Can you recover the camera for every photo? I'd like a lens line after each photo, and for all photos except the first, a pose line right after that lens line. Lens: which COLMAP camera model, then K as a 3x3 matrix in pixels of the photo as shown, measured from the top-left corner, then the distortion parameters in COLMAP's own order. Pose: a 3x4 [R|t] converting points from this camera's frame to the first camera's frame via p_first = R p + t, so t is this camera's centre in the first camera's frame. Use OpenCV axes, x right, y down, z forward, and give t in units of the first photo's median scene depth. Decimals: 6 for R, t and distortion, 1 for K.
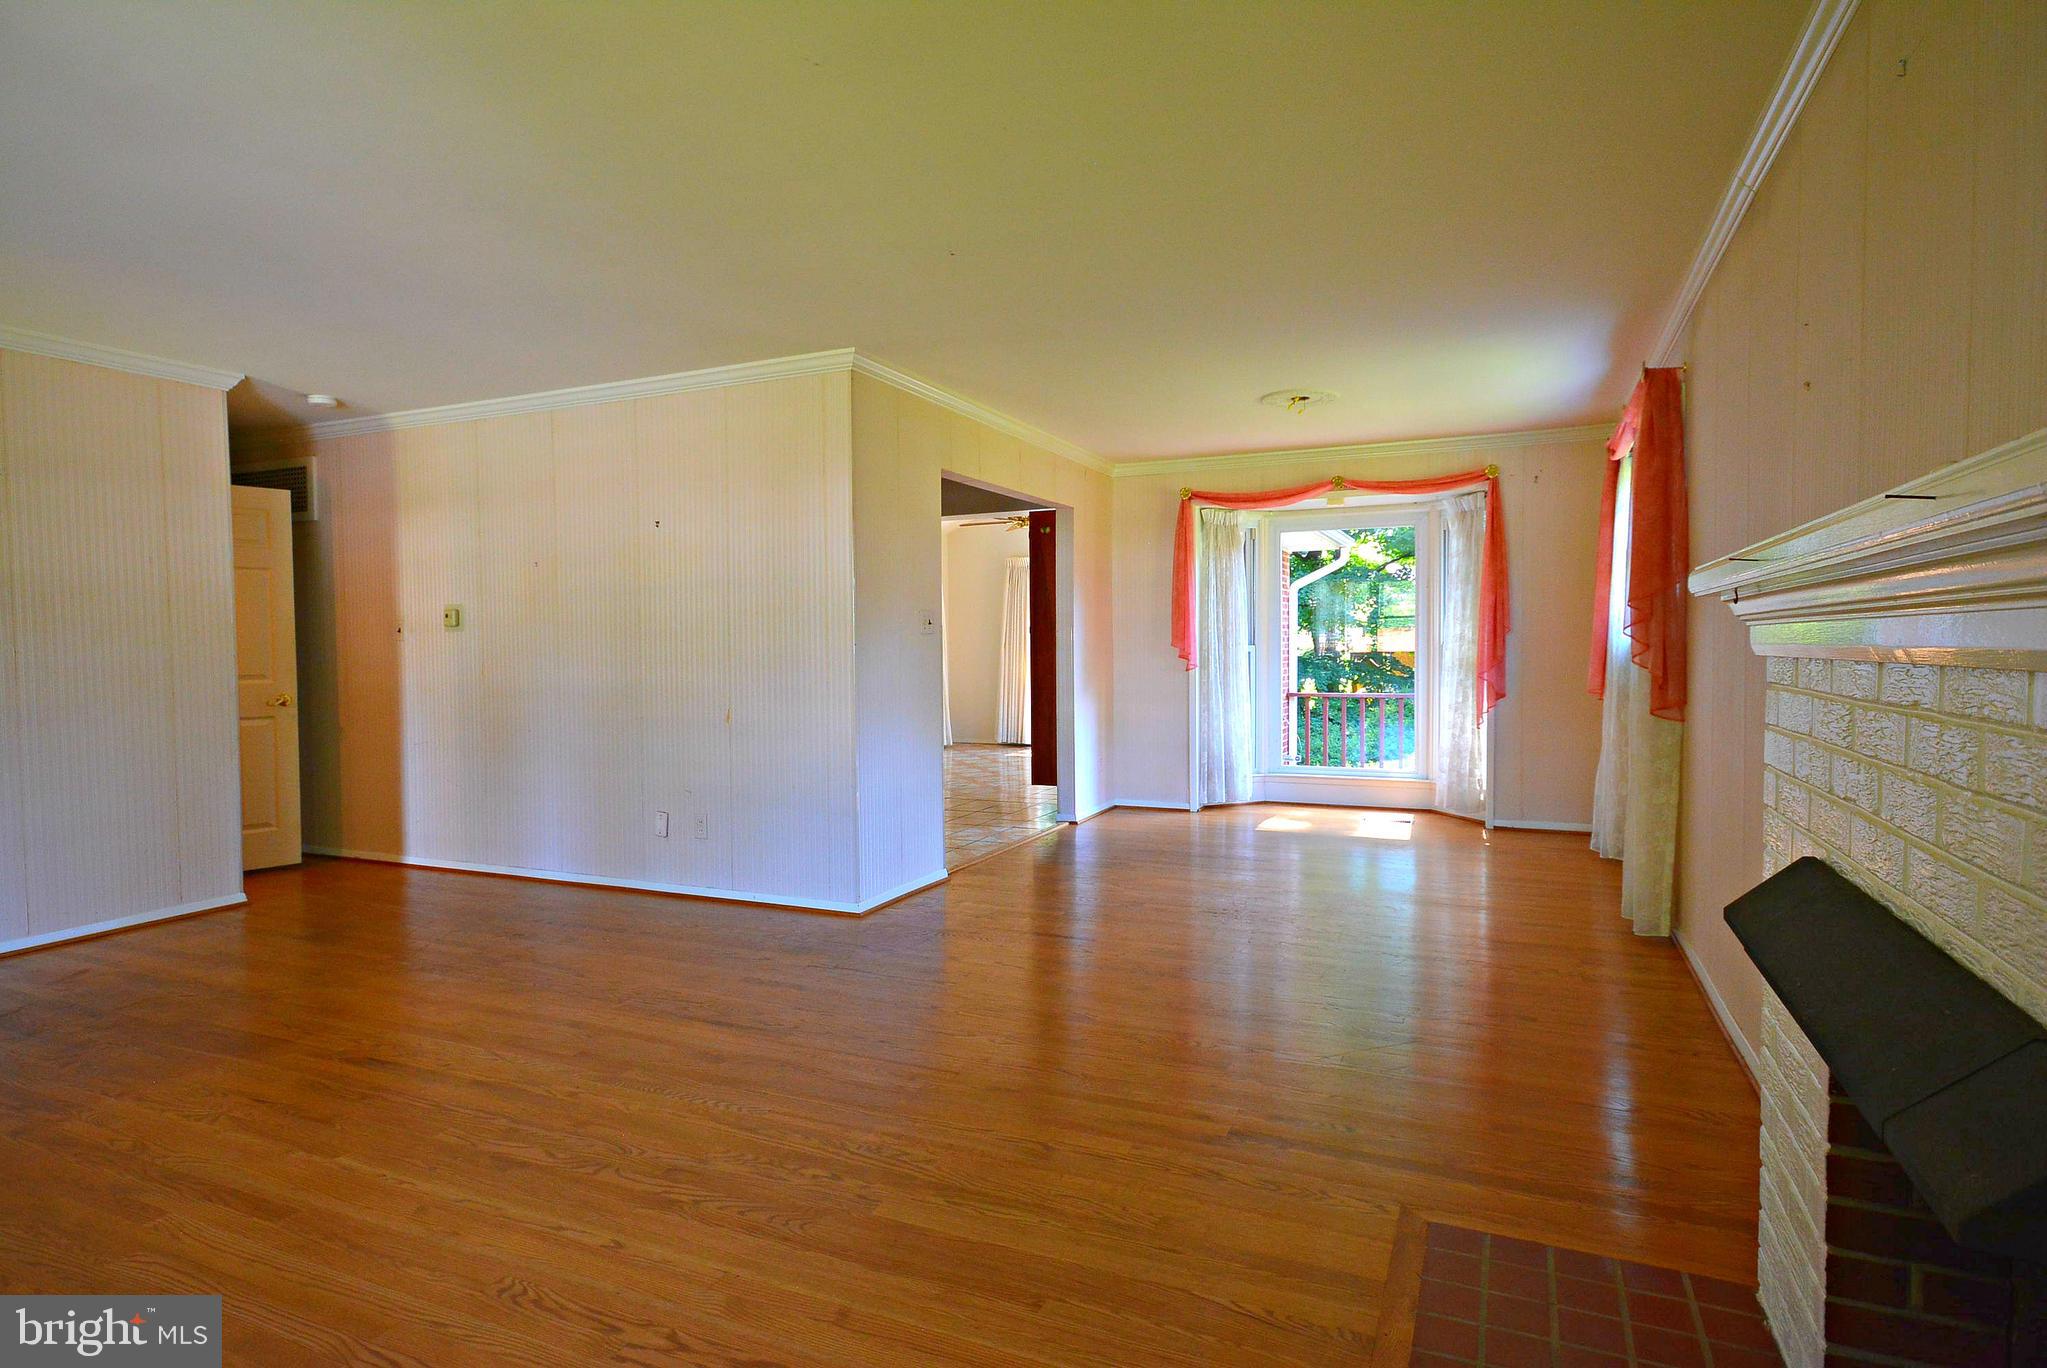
lens RADIAL K [[1083.4, 0, 1024.2], [0, 1083.4, 684.3], [0, 0, 1]] dist [0.014251, 0.001222]
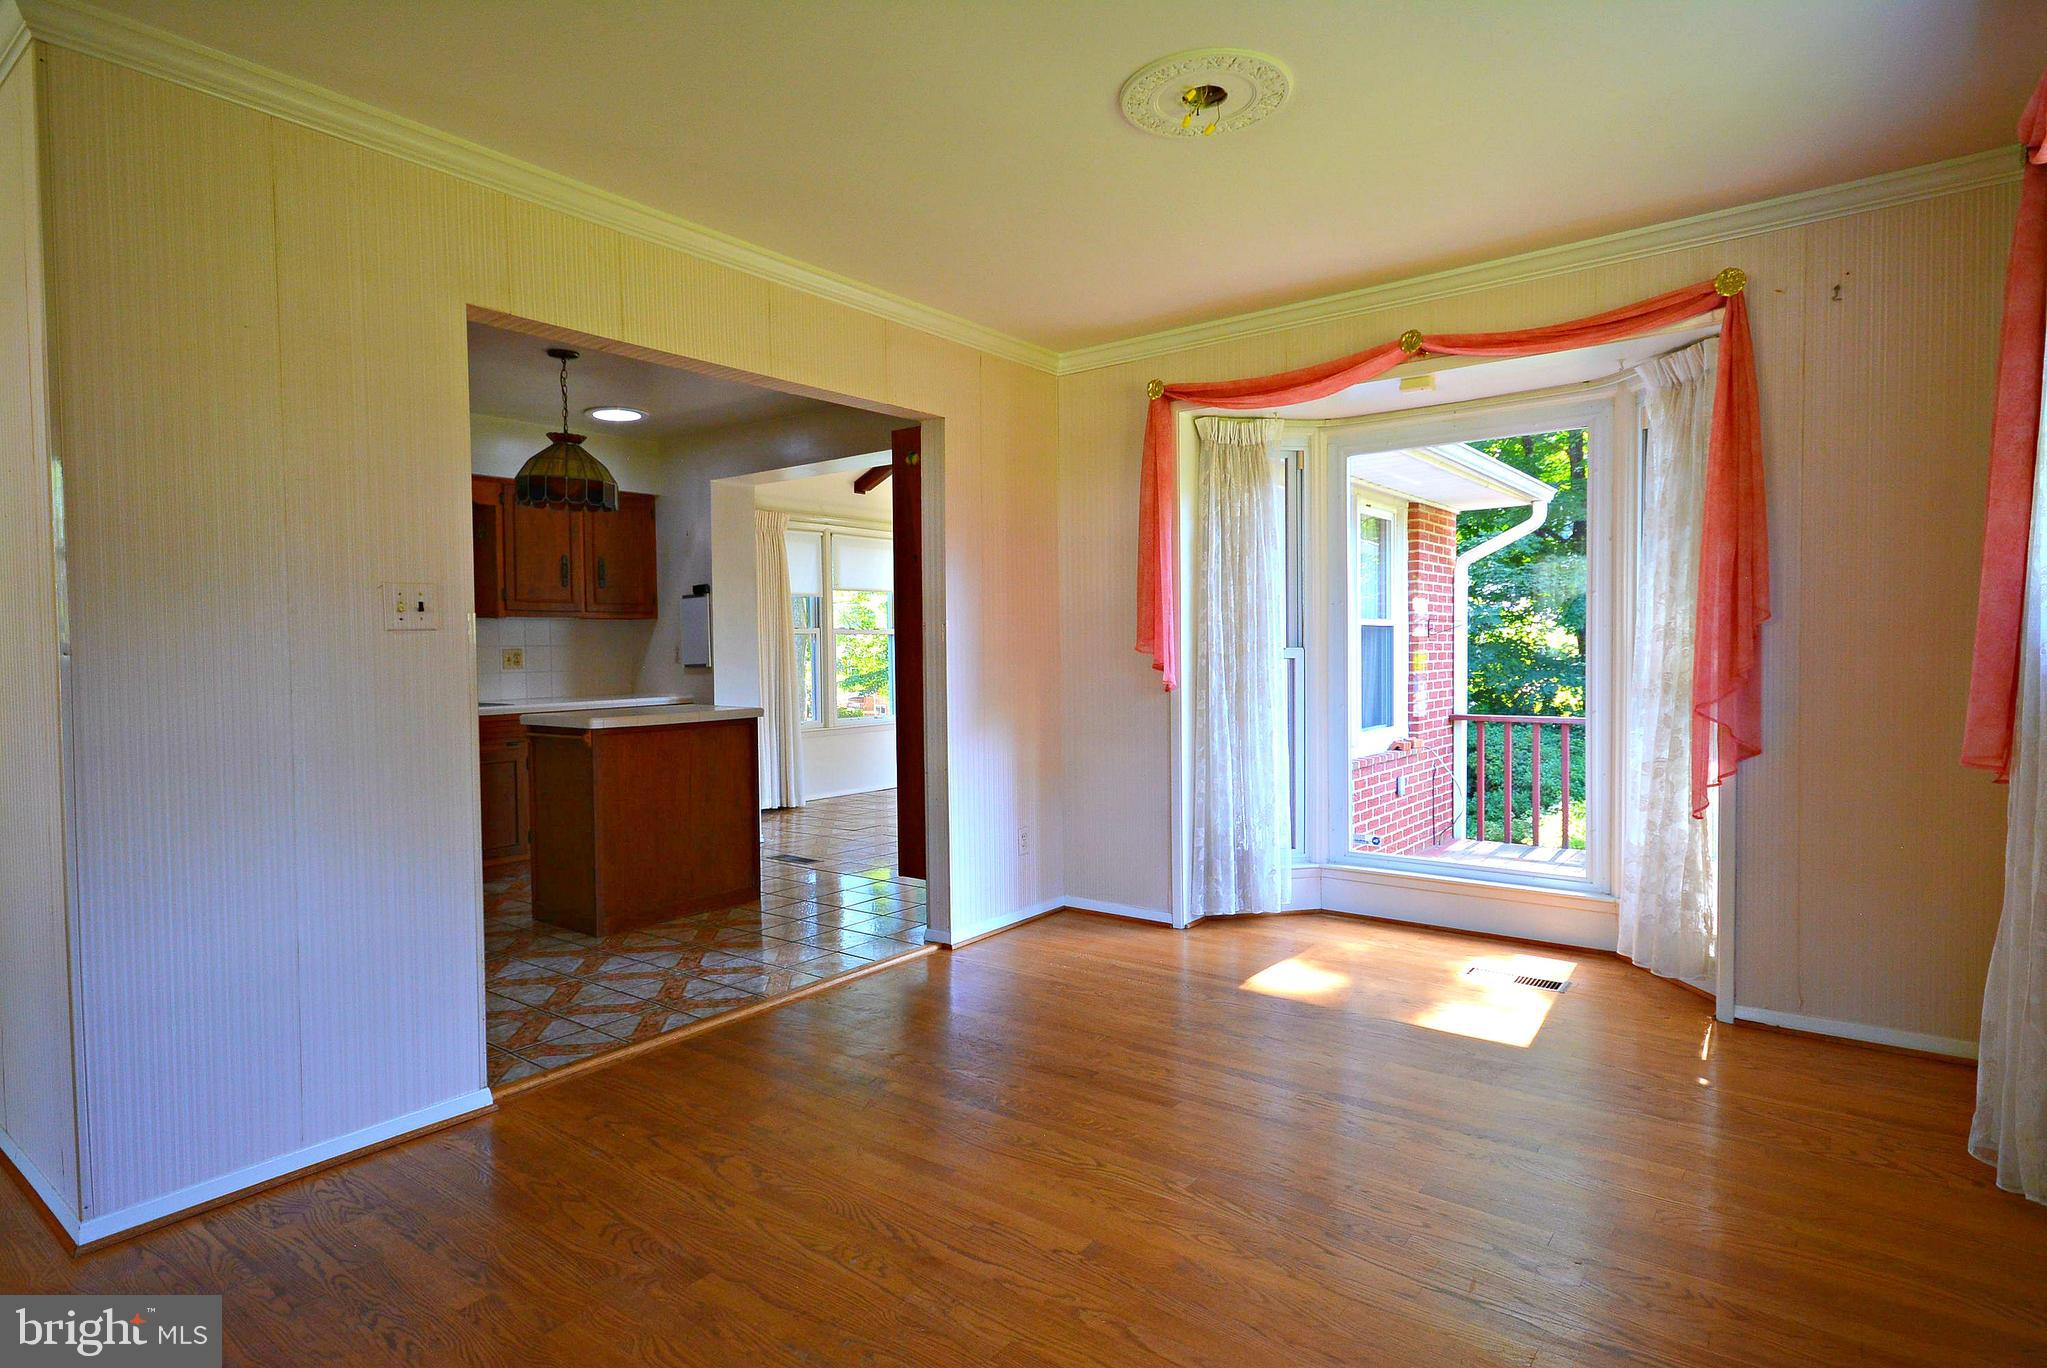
lens RADIAL K [[1083.4, 0, 1015.6], [0, 1083.4, 685.4], [0, 0, 1]] dist [0.014251, 0.001222]
pose [[0.972148, 0.004694, -0.234321, 0.220576], [-0.004404, 0.999989, 0.001764, -0.017153], [0.234327, -0.000683, 0.972158, 0.424390]]
